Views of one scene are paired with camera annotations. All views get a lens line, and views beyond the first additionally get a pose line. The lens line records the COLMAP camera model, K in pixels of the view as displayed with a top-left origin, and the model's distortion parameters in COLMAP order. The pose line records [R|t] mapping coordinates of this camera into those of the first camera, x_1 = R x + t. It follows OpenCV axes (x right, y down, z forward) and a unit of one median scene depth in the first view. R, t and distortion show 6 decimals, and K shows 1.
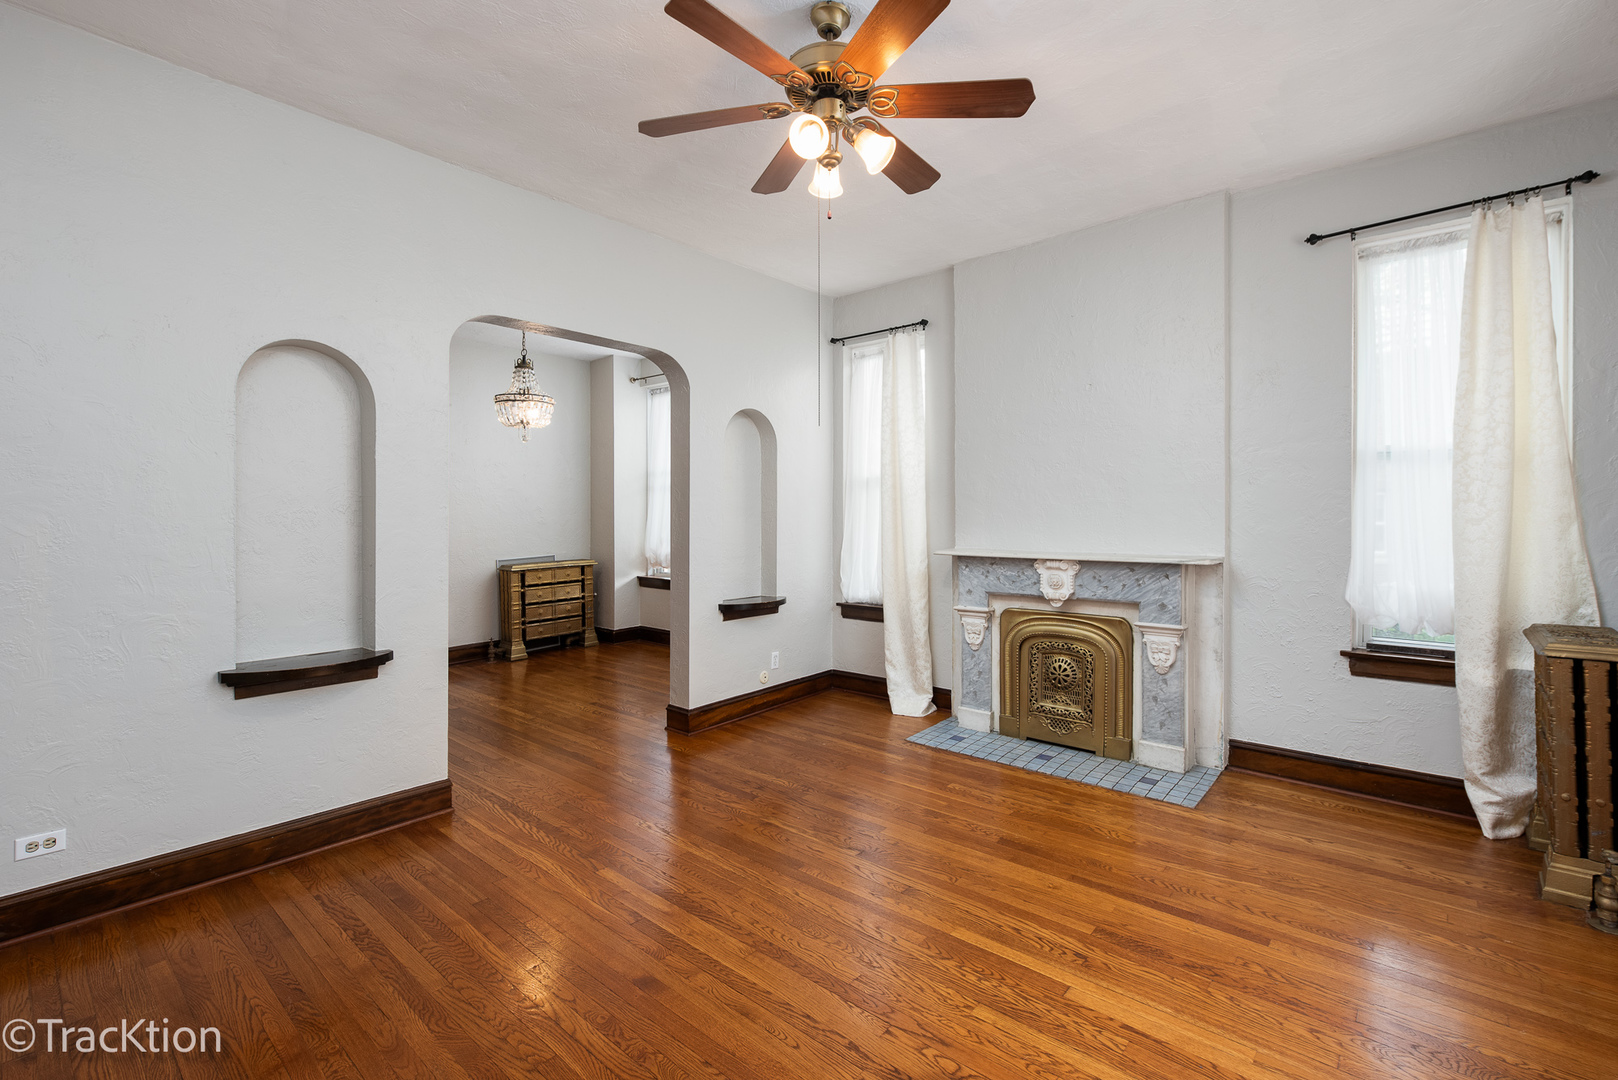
lens RADIAL K [[730.3, 0, 815.2], [0, 730.3, 528.4], [0, 0, 1]] dist [0.004019, -0.001293]
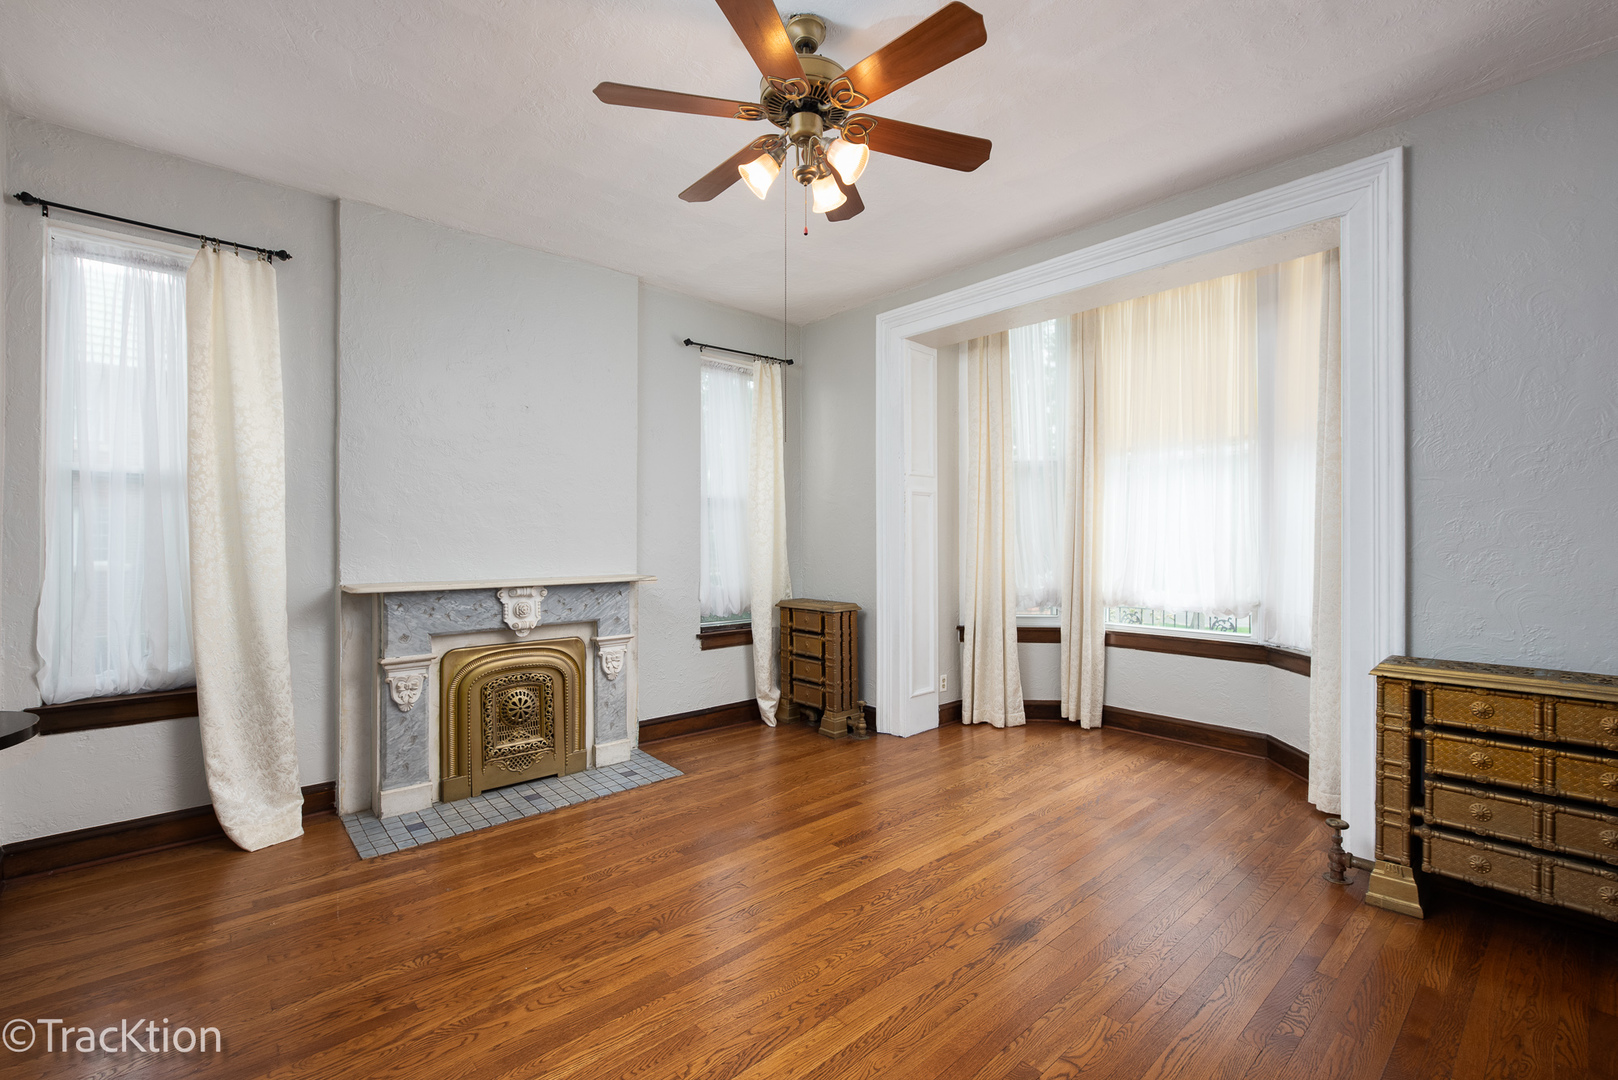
lens RADIAL K [[730.3, 0, 805.6], [0, 730.3, 543.6], [0, 0, 1]] dist [0.004019, -0.001293]
pose [[0.099540, -0.002288, 0.995031, -0.652682], [0.018456, 0.999830, 0.000452, -0.007287], [-0.994862, 0.018319, 0.099565, 0.615582]]
